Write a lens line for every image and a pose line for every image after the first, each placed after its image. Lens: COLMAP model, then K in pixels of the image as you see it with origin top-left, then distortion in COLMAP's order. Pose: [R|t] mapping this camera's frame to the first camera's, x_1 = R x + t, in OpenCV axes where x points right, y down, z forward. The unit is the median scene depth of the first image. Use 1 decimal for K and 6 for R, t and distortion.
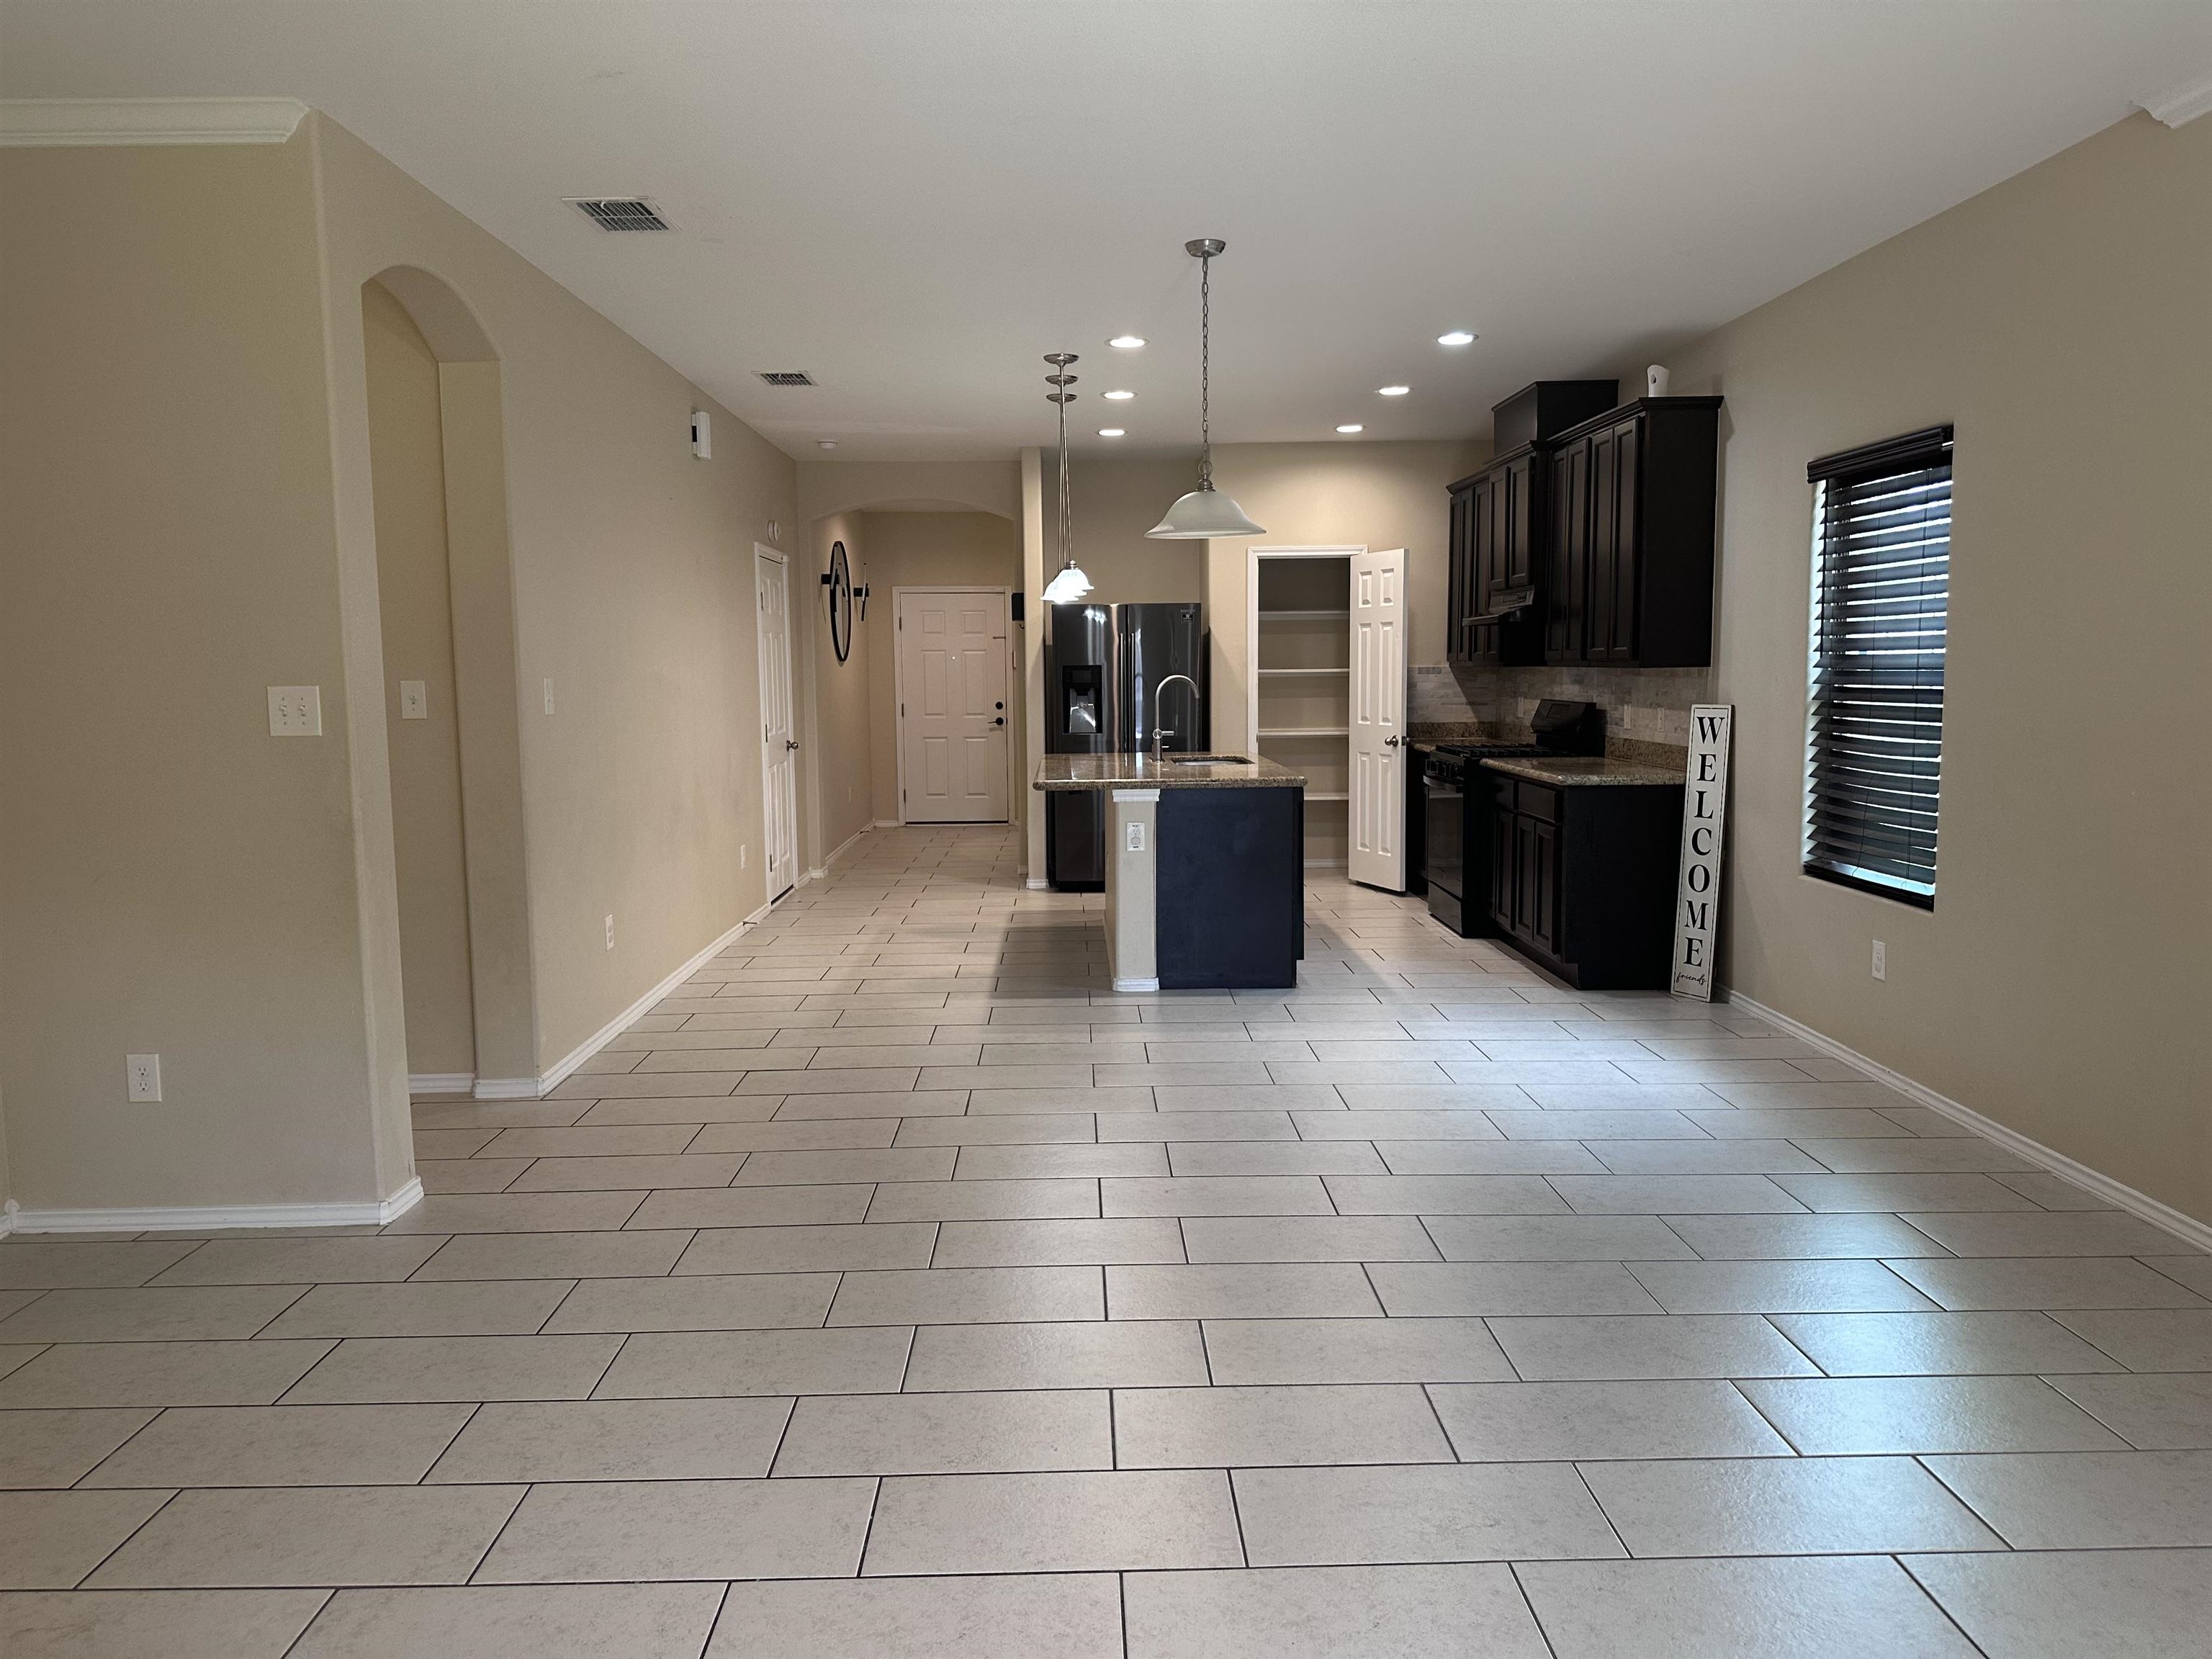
lens RADIAL K [[1571.3, 0, 1108.8], [0, 1571.3, 828.6], [0, 0, 1]] dist [0.007020, -0.002351]
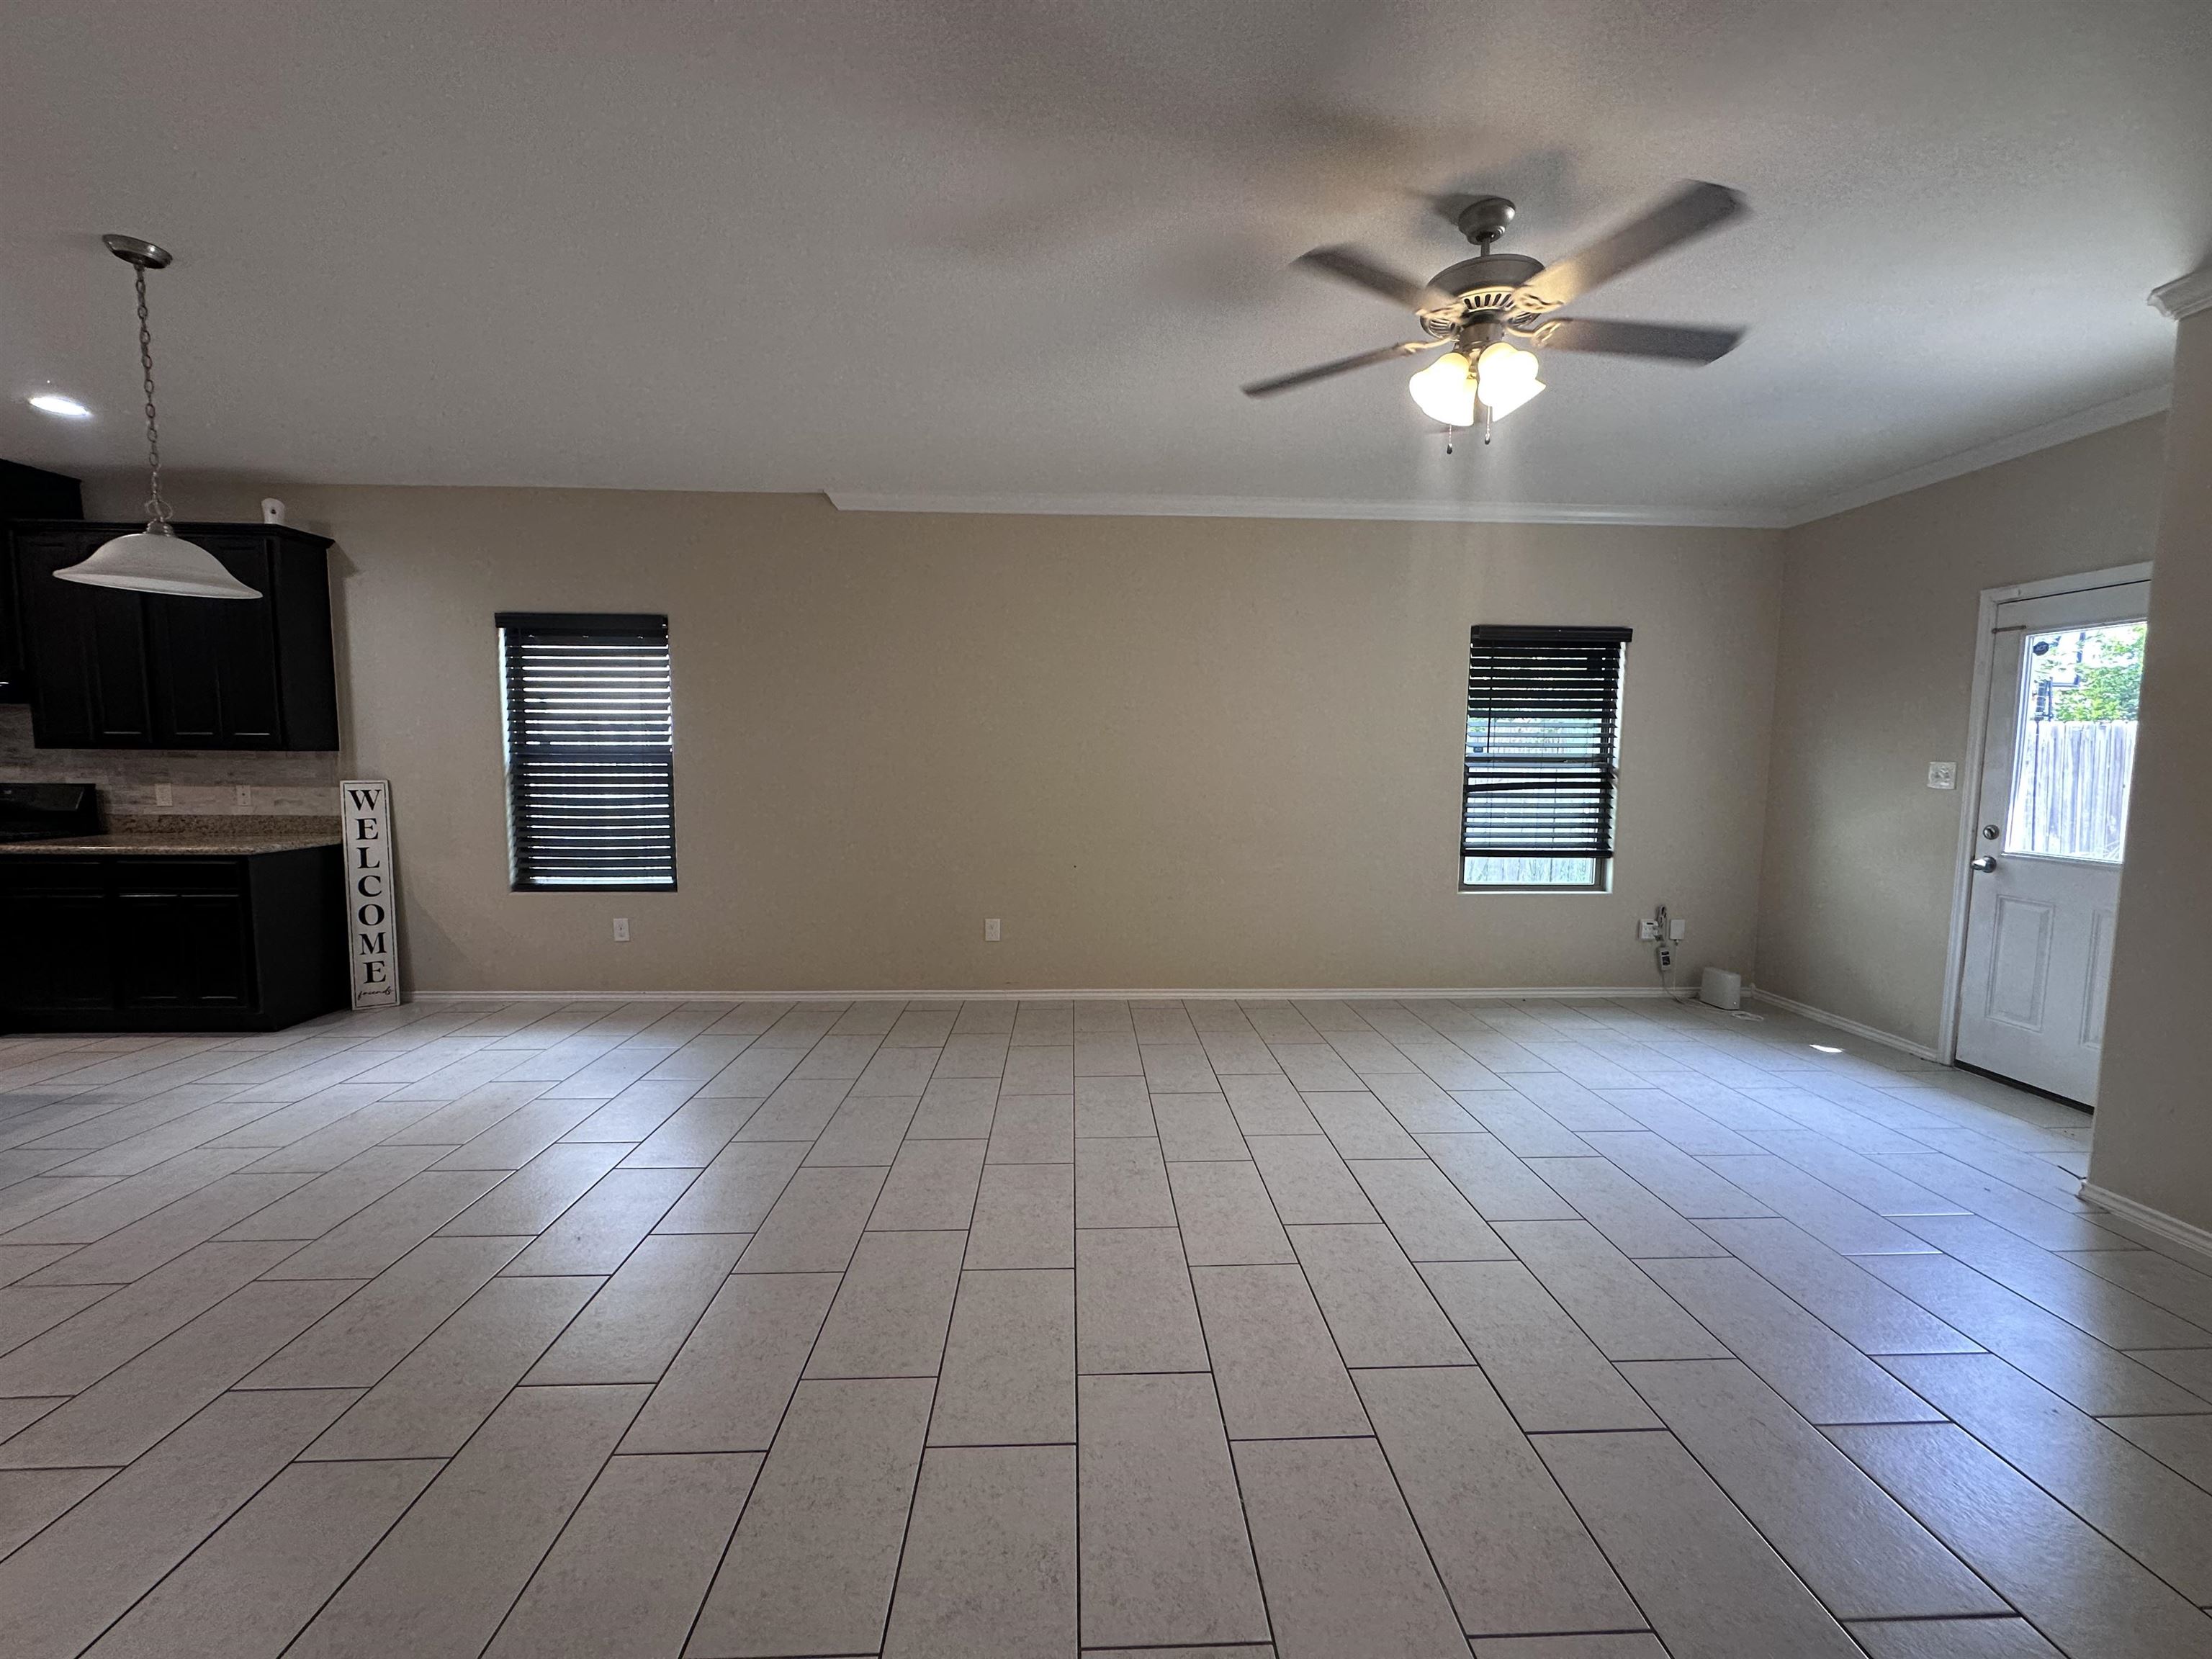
lens RADIAL K [[877.4, 0, 1105.7], [0, 877.4, 830.0], [0, 0, 1]] dist [-0.008348, 0.001404]
pose [[-0.013992, -0.078457, 0.996819, -0.345189], [0.098239, 0.991986, 0.079456, -0.035502], [-0.995064, 0.099038, -0.006172, 0.401879]]
